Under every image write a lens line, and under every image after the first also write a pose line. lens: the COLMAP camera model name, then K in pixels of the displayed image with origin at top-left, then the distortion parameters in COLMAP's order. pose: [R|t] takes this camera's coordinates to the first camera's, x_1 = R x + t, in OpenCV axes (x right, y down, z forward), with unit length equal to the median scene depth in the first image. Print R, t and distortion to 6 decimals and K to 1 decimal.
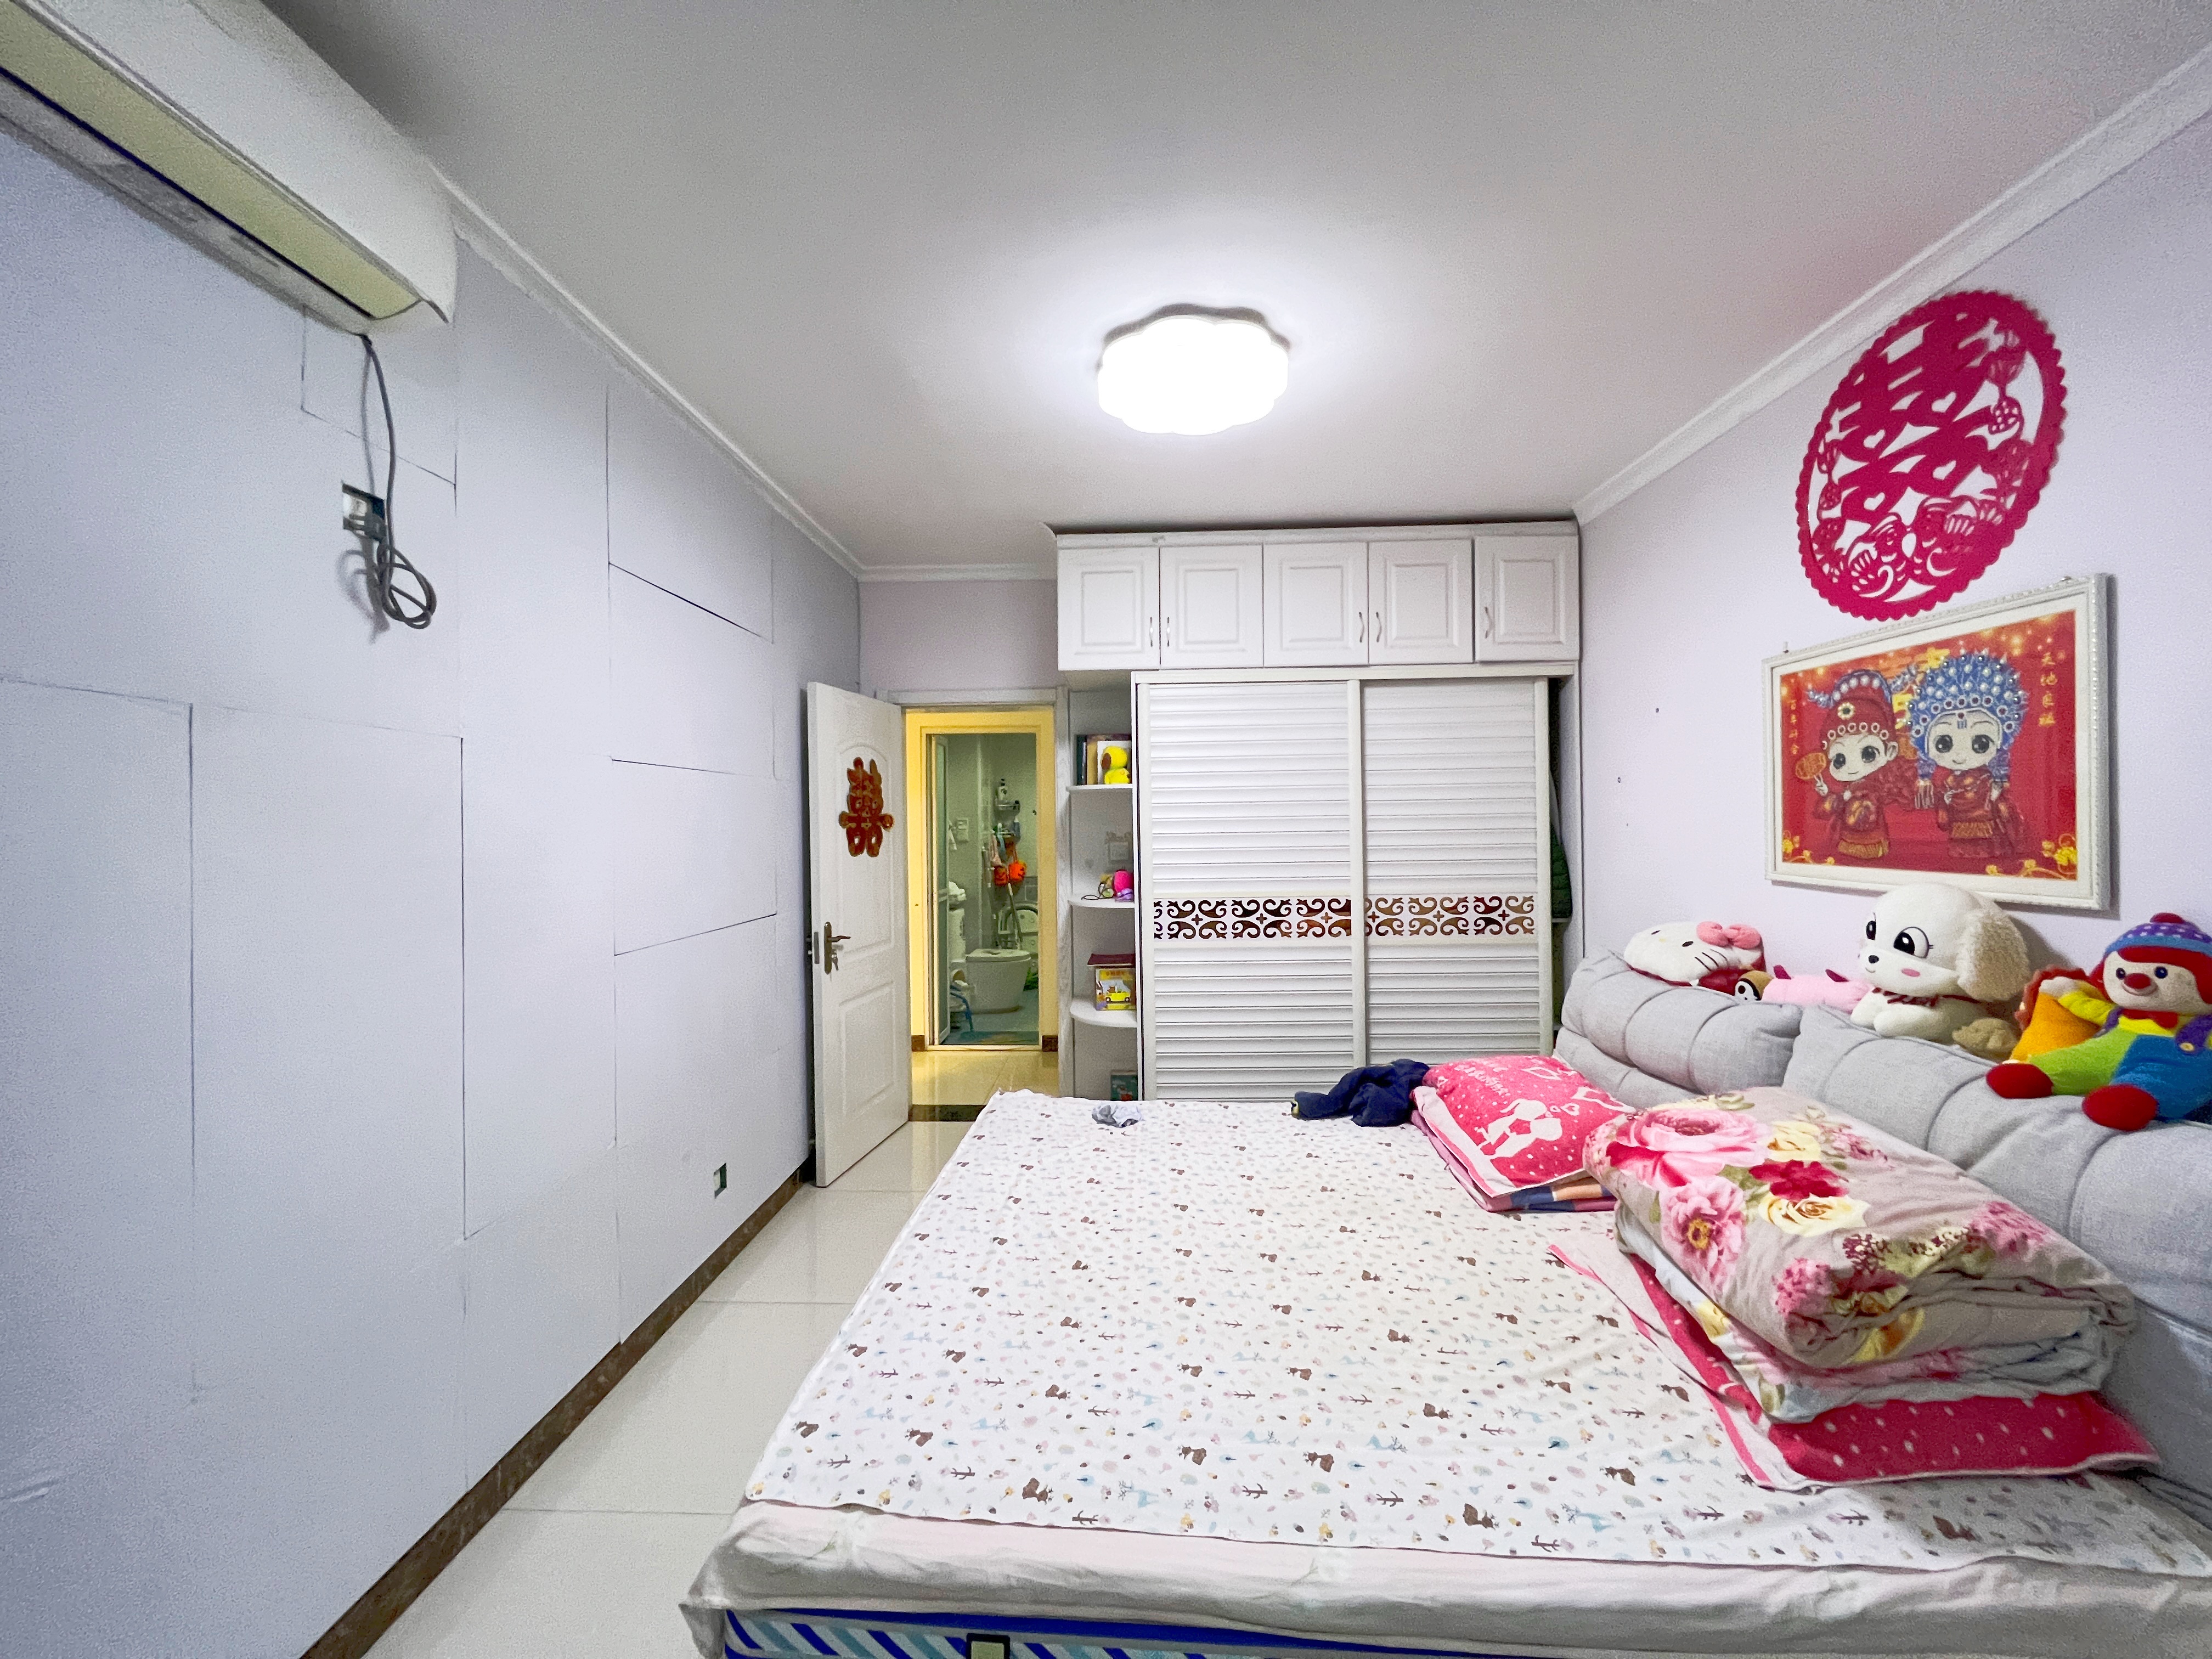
lens RADIAL K [[889.0, 0, 1103.9], [0, 889.0, 821.8], [0, 0, 1]] dist [-0.001506, -0.000138]
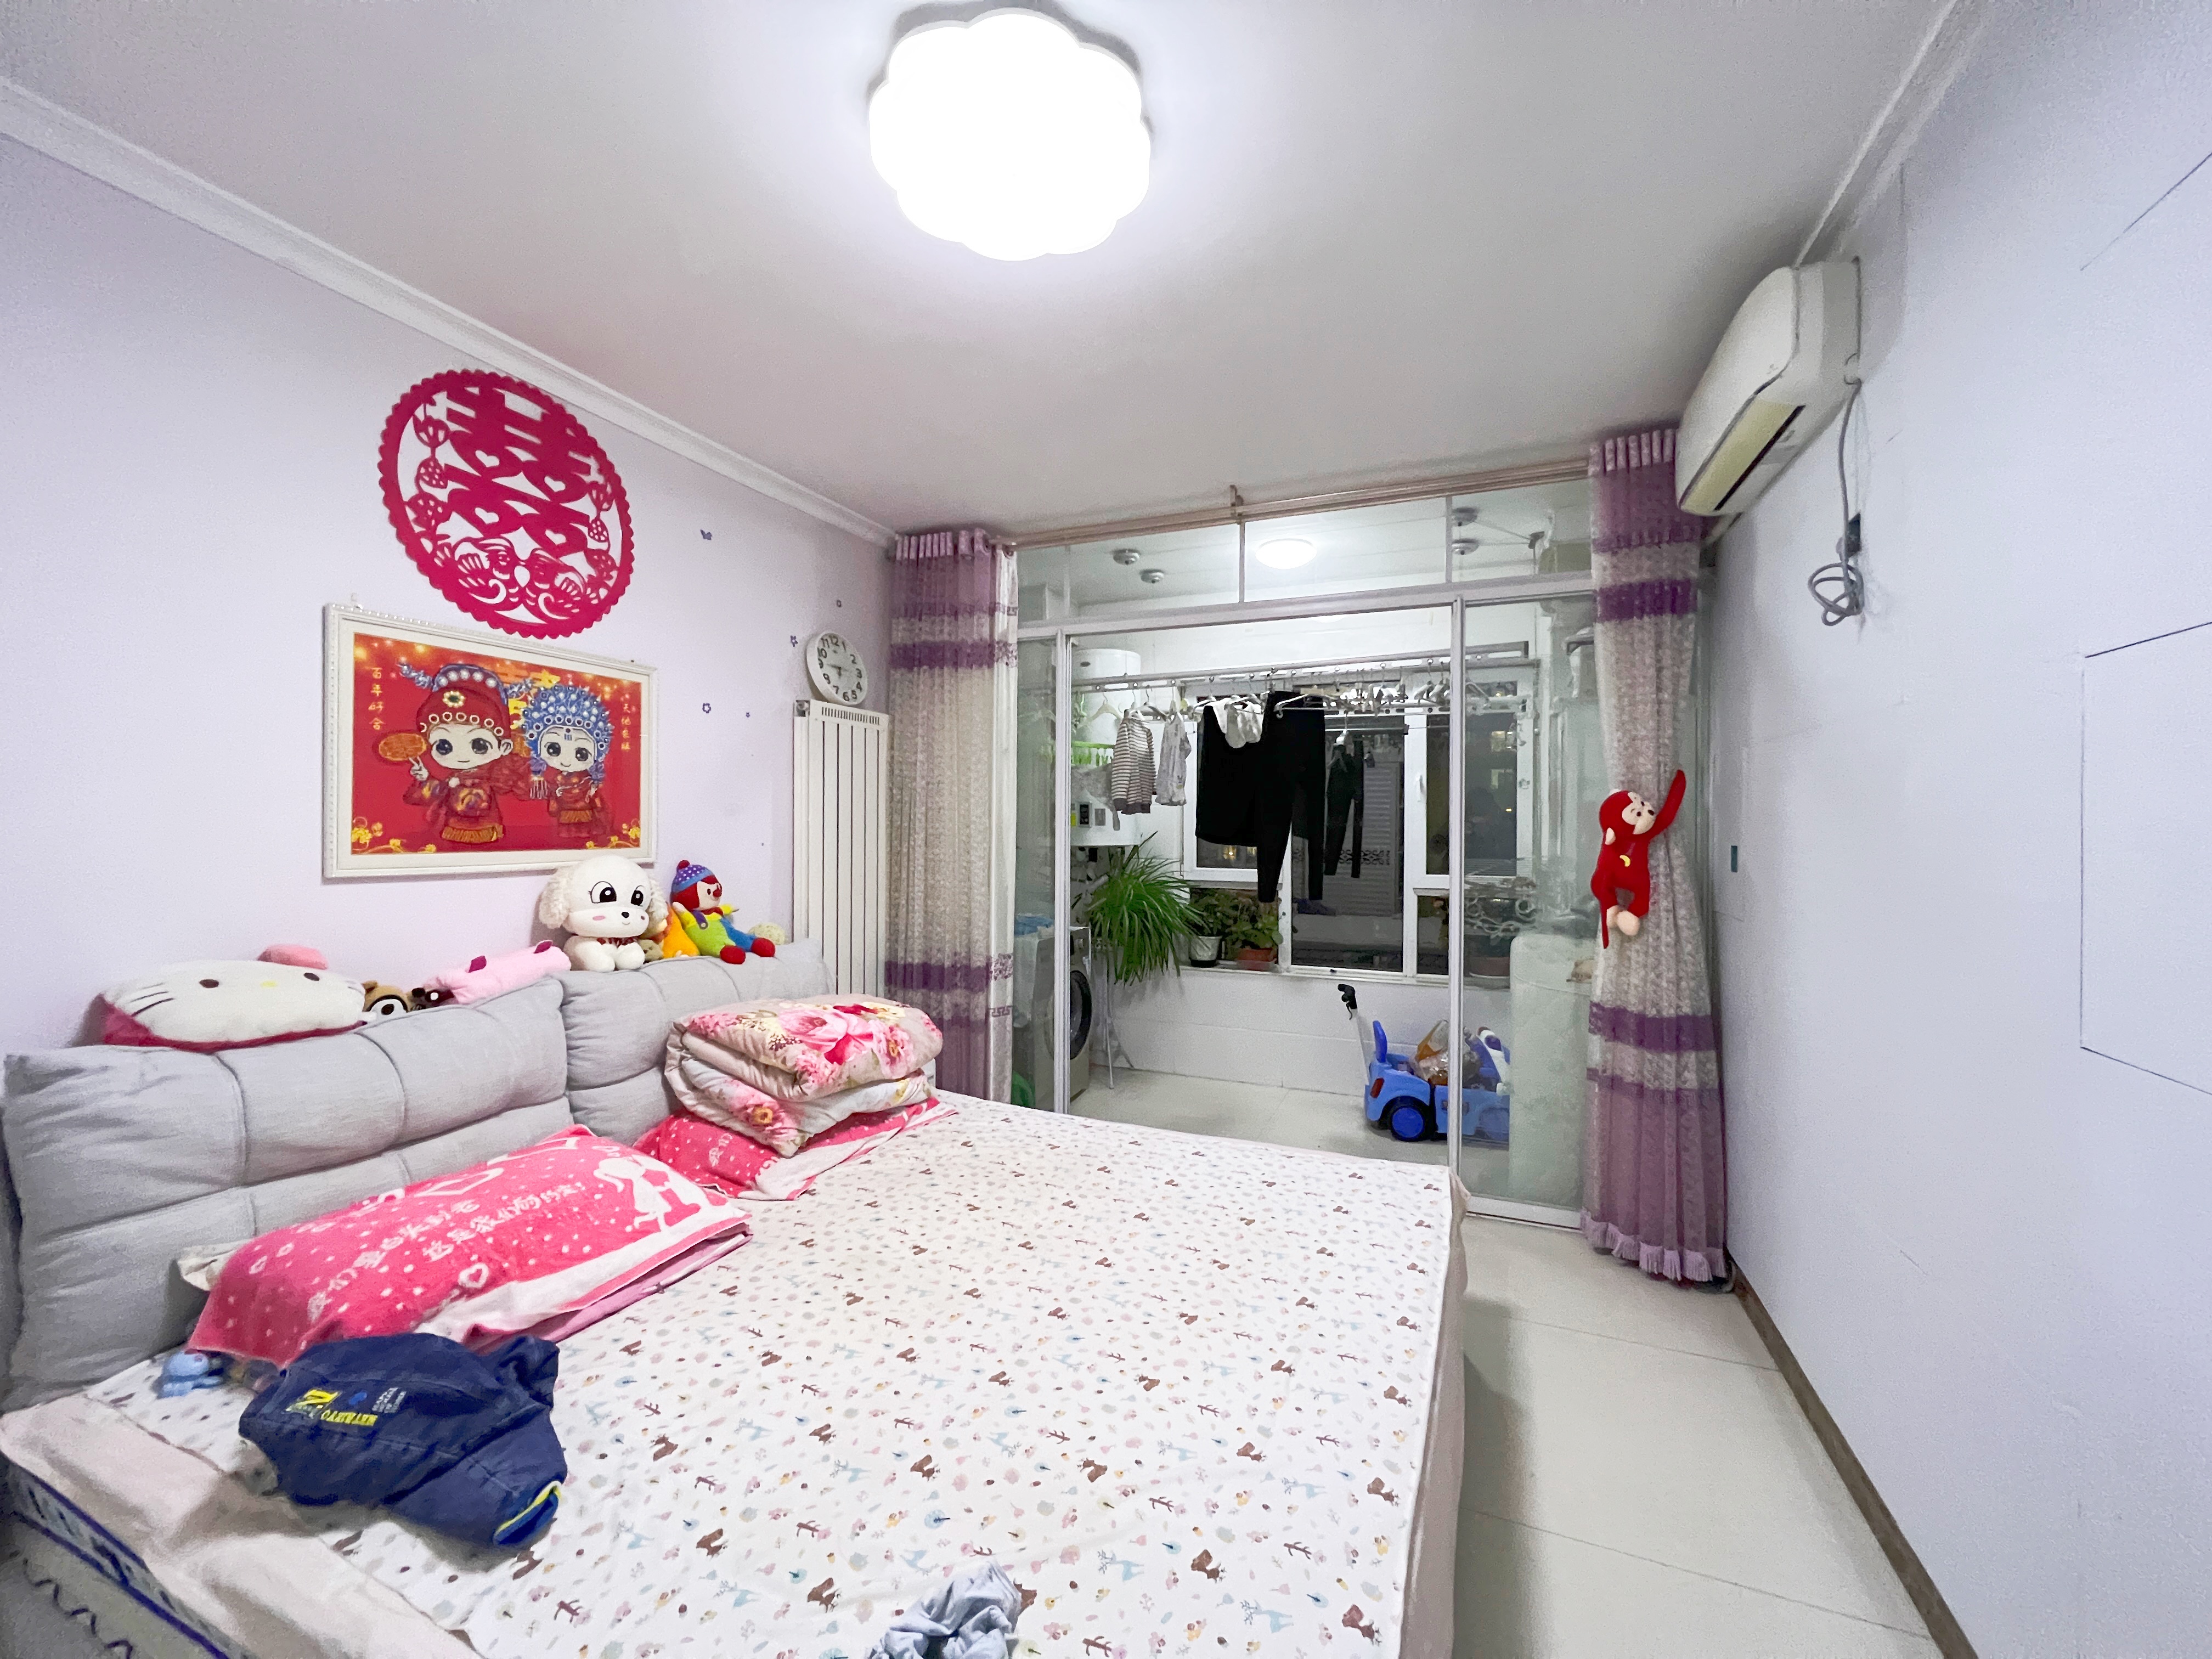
lens RADIAL K [[889.0, 0, 1064.7], [0, 889.0, 838.4], [0, 0, 1]] dist [-0.001506, -0.000138]
pose [[-0.924367, 0.007438, 0.381433, -0.209883], [0.011368, 0.999903, 0.008053, 0.036531], [-0.381336, 0.011780, -0.924362, 1.803743]]
